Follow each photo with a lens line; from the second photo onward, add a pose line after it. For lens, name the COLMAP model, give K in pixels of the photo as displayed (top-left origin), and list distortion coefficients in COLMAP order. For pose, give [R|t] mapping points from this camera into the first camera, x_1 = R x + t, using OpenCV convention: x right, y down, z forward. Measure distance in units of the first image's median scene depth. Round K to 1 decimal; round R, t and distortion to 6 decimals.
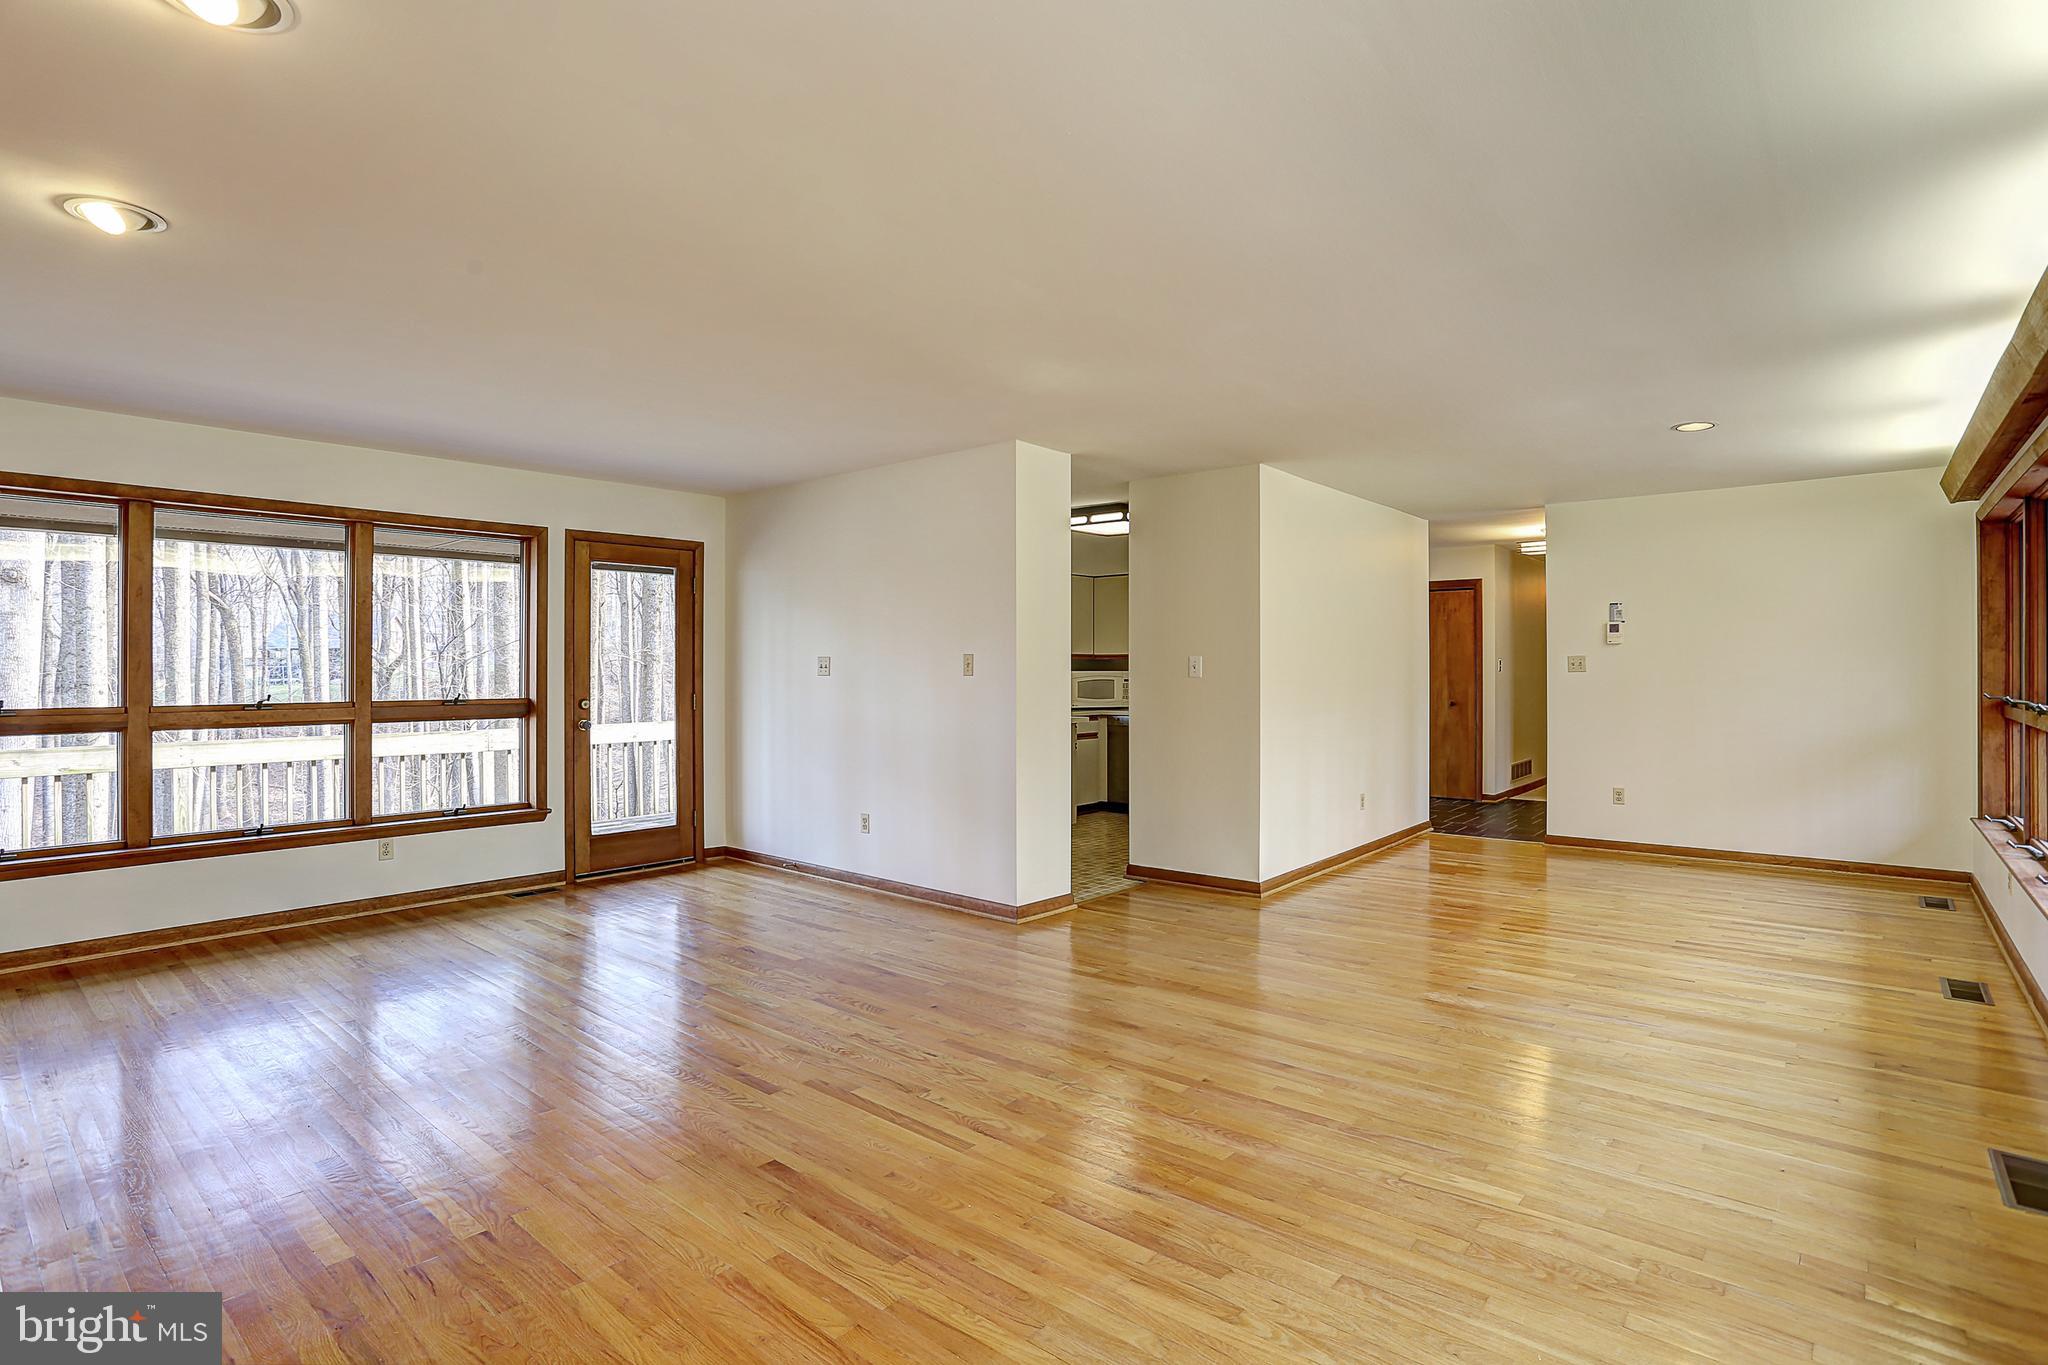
lens RADIAL K [[1007.9, 0, 1031.6], [0, 1007.9, 670.0], [0, 0, 1]] dist [-0.048910, 0.014904]
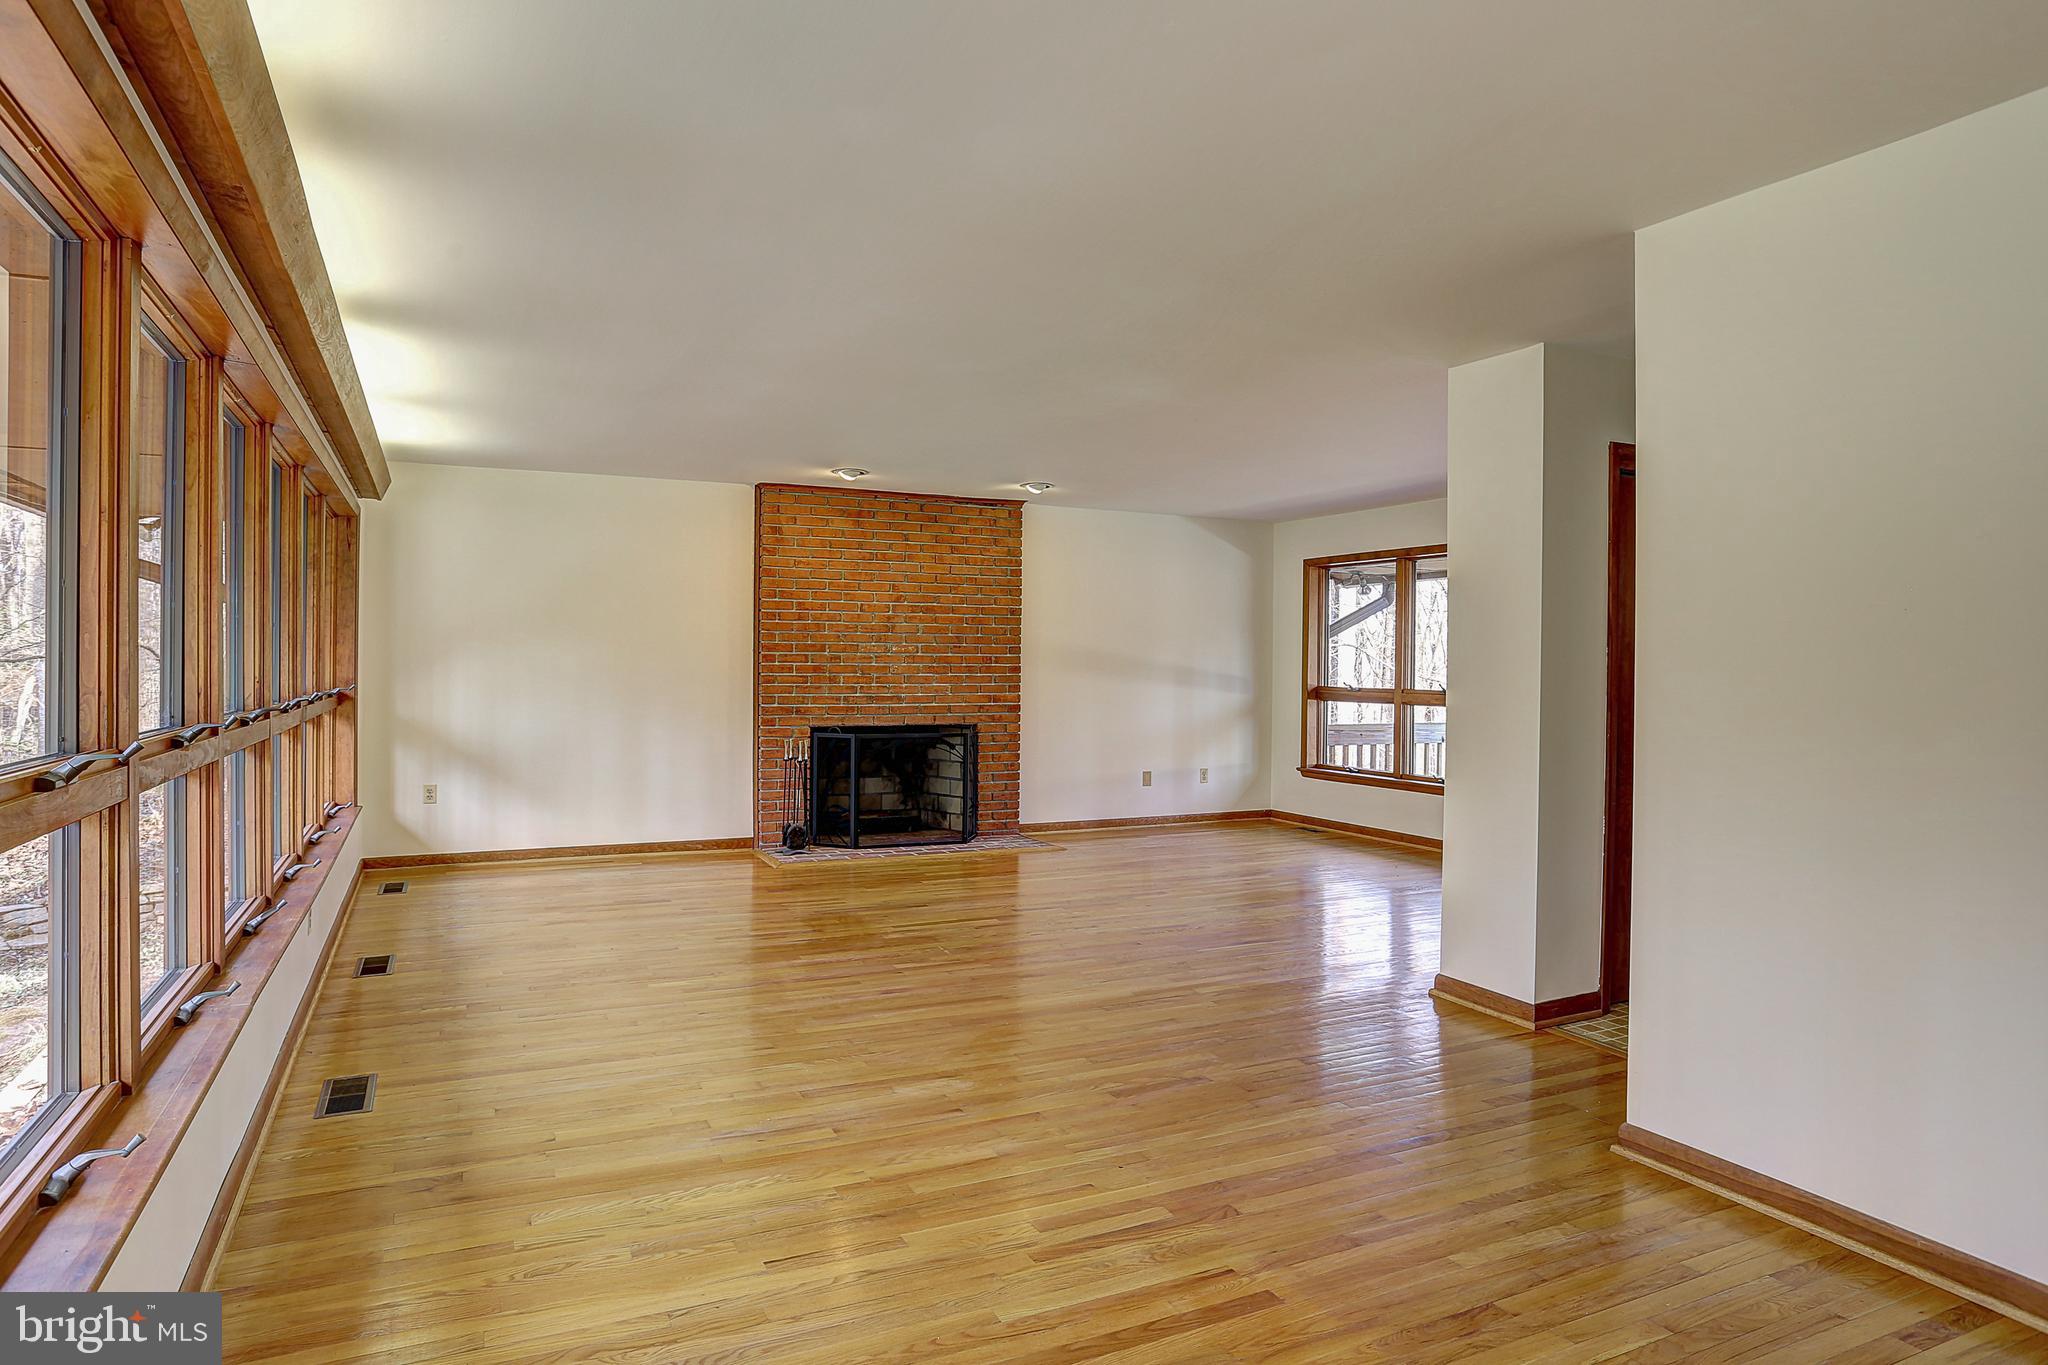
lens RADIAL K [[1119.0, 0, 1024.6], [0, 1119.0, 670.1], [0, 0, 1]] dist [-0.039670, 0.001506]
pose [[-0.382684, 0.003133, -0.923874, 0.930201], [-0.005486, 0.999969, 0.005664, 0.000525], [0.923863, 0.007236, -0.382655, 1.083062]]
